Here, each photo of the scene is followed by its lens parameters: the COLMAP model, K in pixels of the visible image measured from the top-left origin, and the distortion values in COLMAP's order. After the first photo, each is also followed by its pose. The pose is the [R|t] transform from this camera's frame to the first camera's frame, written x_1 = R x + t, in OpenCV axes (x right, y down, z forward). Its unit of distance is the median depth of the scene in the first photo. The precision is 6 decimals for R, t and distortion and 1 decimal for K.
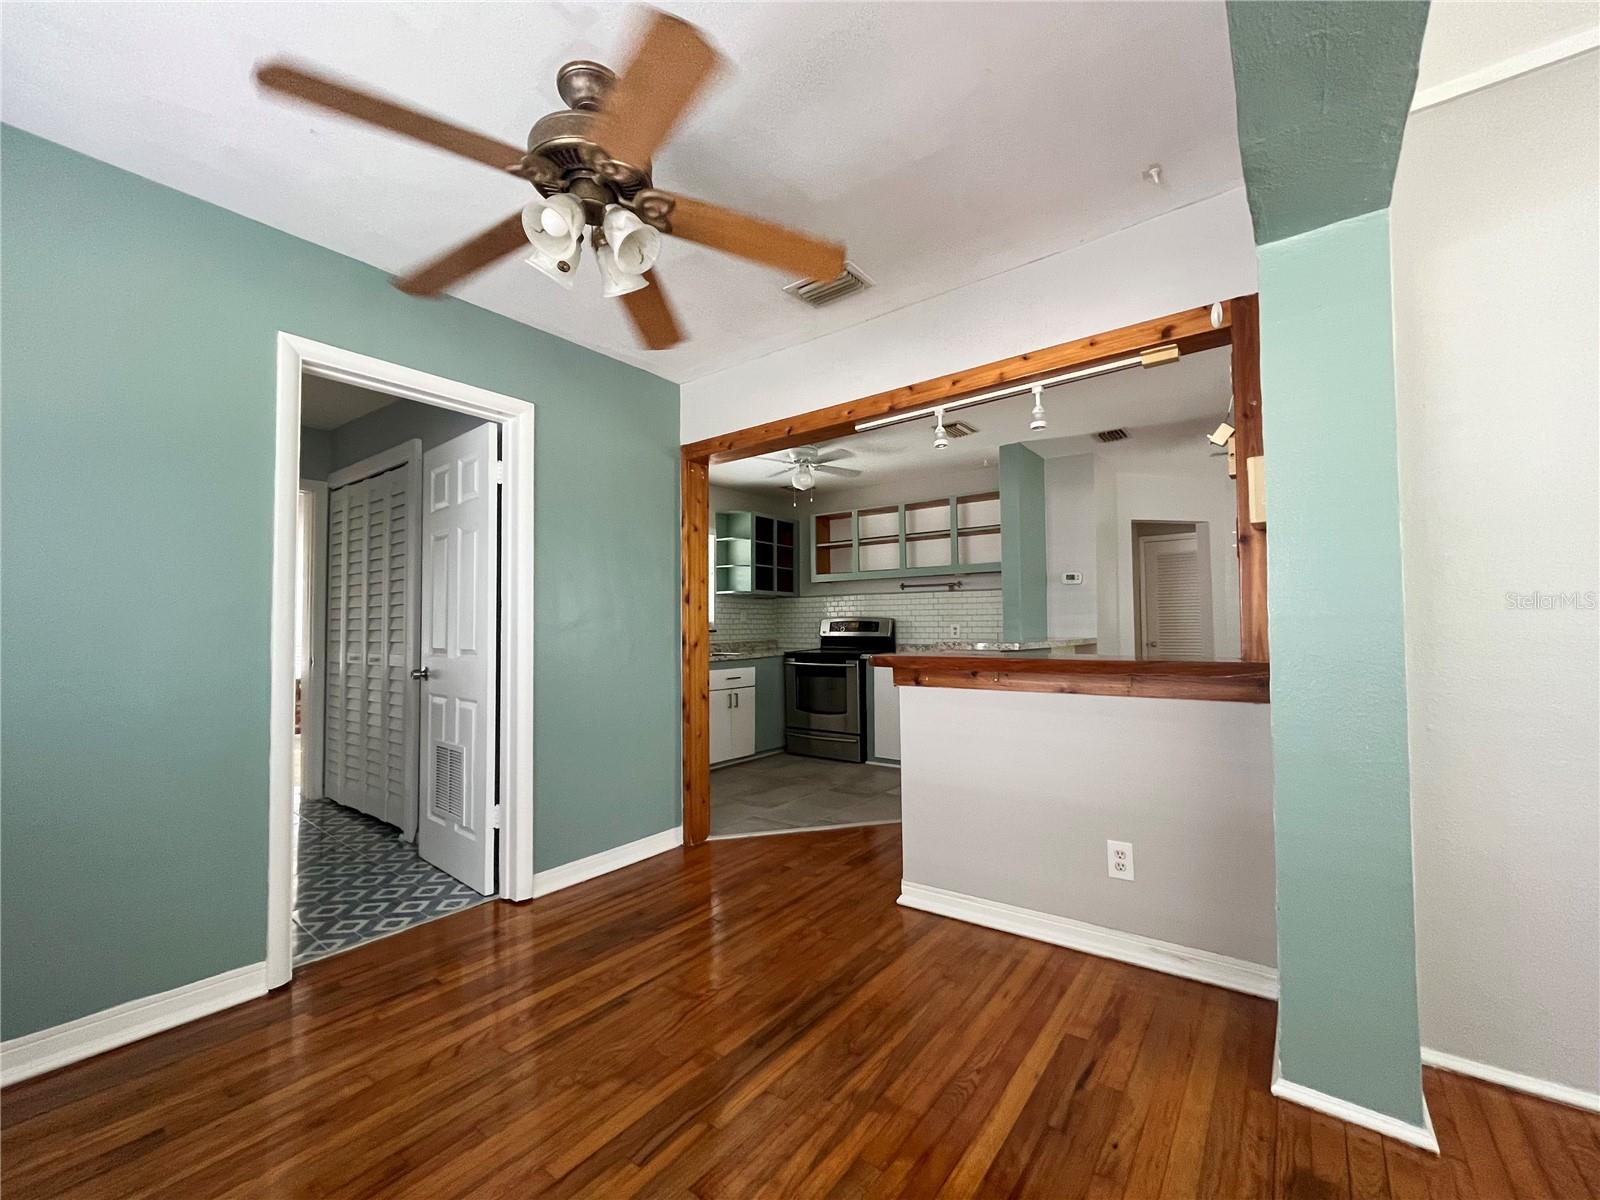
lens RADIAL K [[649.2, 0, 795.1], [0, 649.2, 607.4], [0, 0, 1]] dist [-0.002374, -0.000441]
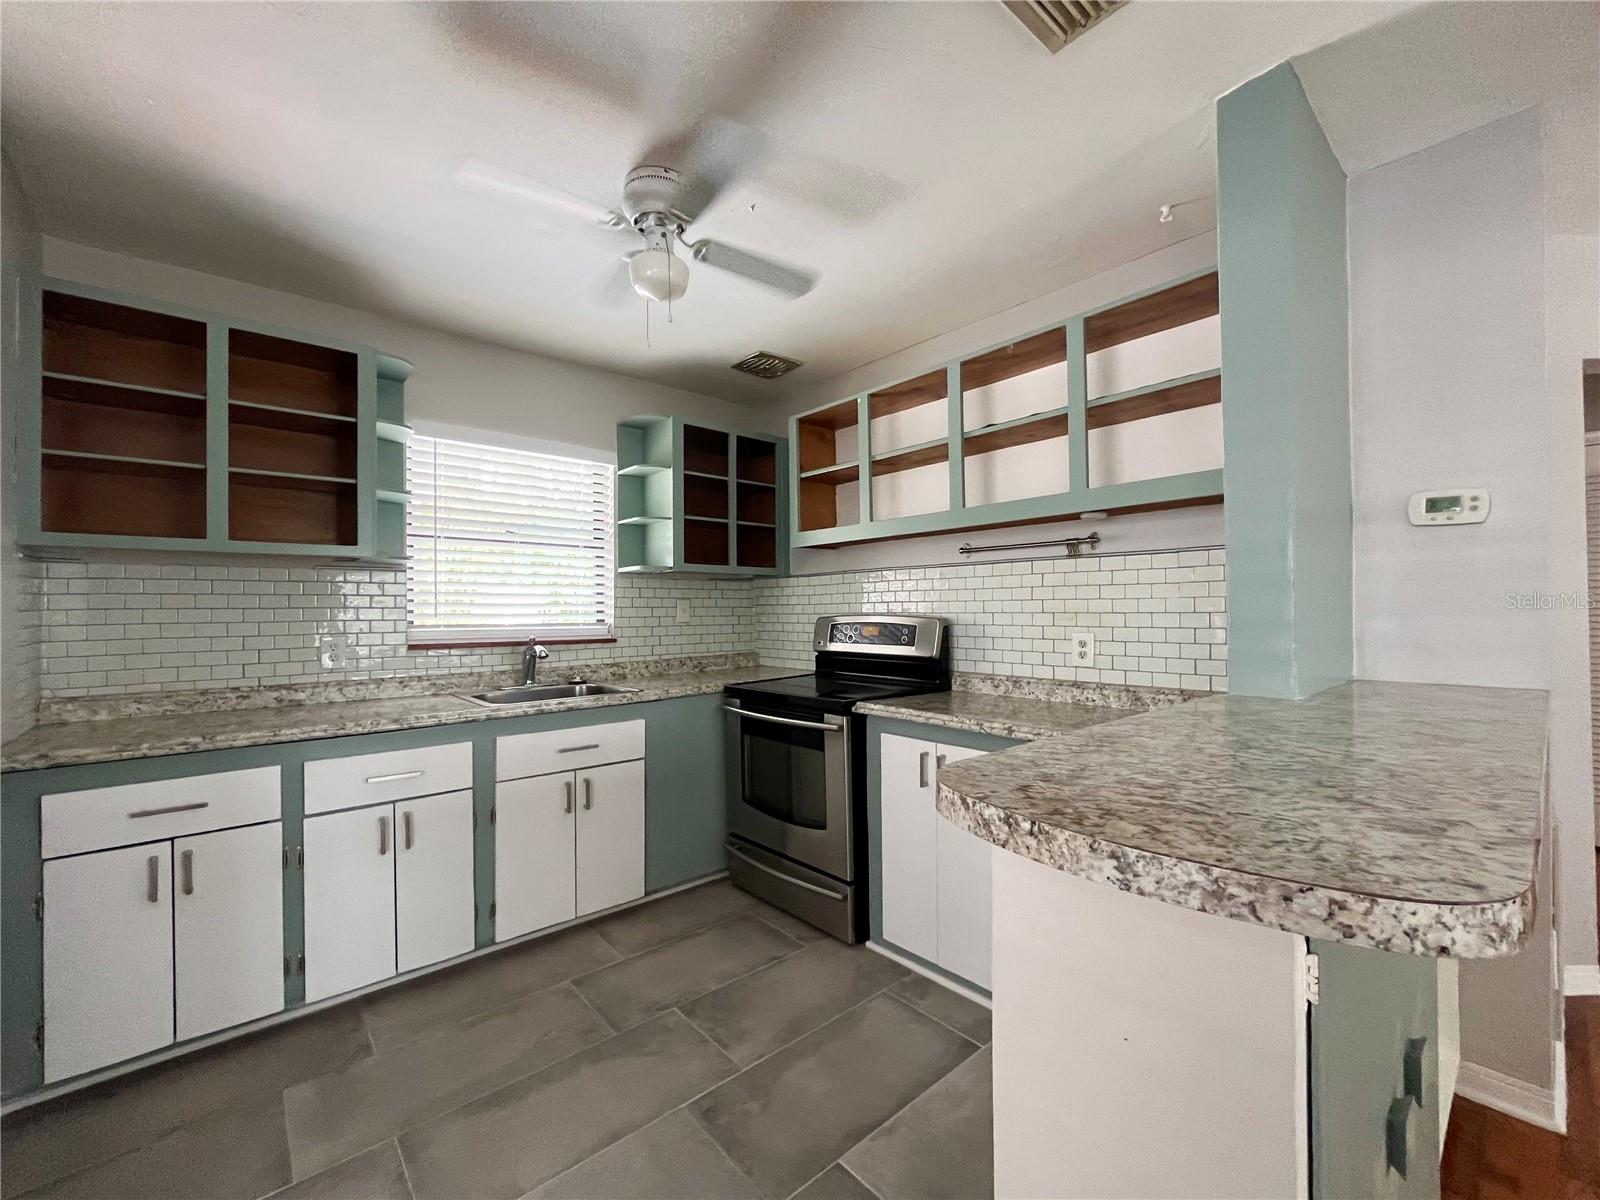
lens RADIAL K [[649.2, 0, 795.1], [0, 649.2, 607.4], [0, 0, 1]] dist [-0.002374, -0.000441]
pose [[0.979037, -0.002856, -0.203662, 0.147888], [0.008298, 0.999631, 0.025870, -0.004277], [0.203513, -0.027018, 0.978699, 0.541455]]
